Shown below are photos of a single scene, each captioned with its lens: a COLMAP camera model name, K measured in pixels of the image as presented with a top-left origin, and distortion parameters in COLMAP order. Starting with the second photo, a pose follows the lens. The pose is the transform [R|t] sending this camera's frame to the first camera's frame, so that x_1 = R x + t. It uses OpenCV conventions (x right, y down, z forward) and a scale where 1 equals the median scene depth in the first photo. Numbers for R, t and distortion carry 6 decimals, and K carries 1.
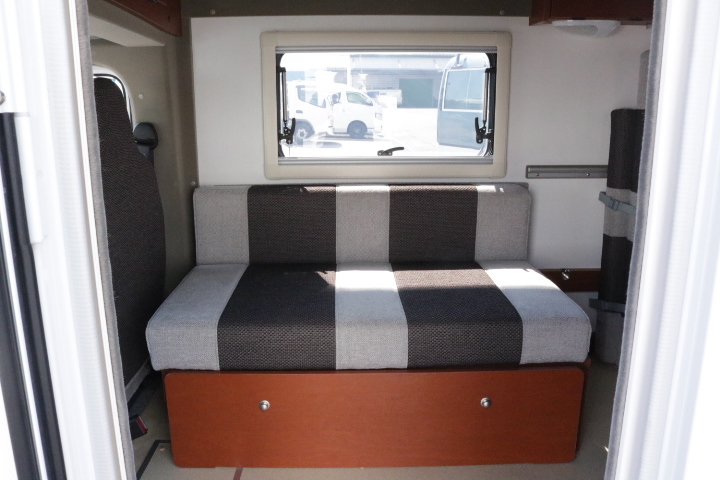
lens RADIAL K [[591.0, 0, 360.0], [0, 591.0, 240.0], [0, 0, 1]] dist [-0.149564, 0.105288]
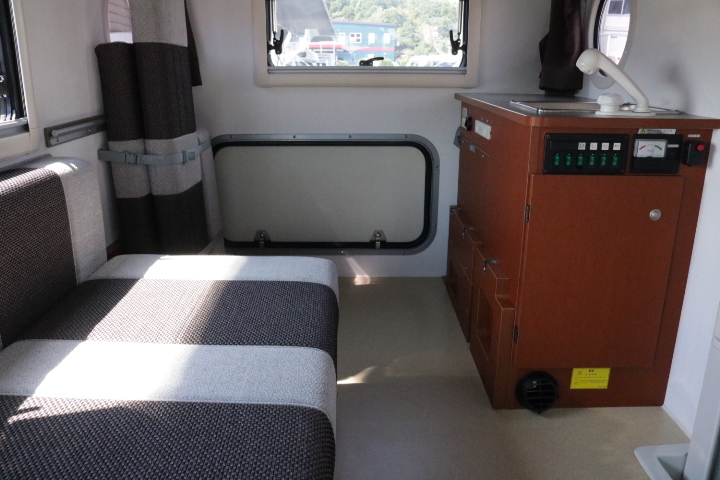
lens RADIAL K [[591.0, 0, 360.0], [0, 591.0, 240.0], [0, 0, 1]] dist [-0.149564, 0.105288]
pose [[0.026953, -0.292192, 0.955980, -0.386887], [0.219405, 0.934737, 0.279514, -0.116344], [-0.975262, 0.202213, 0.089303, 0.646673]]
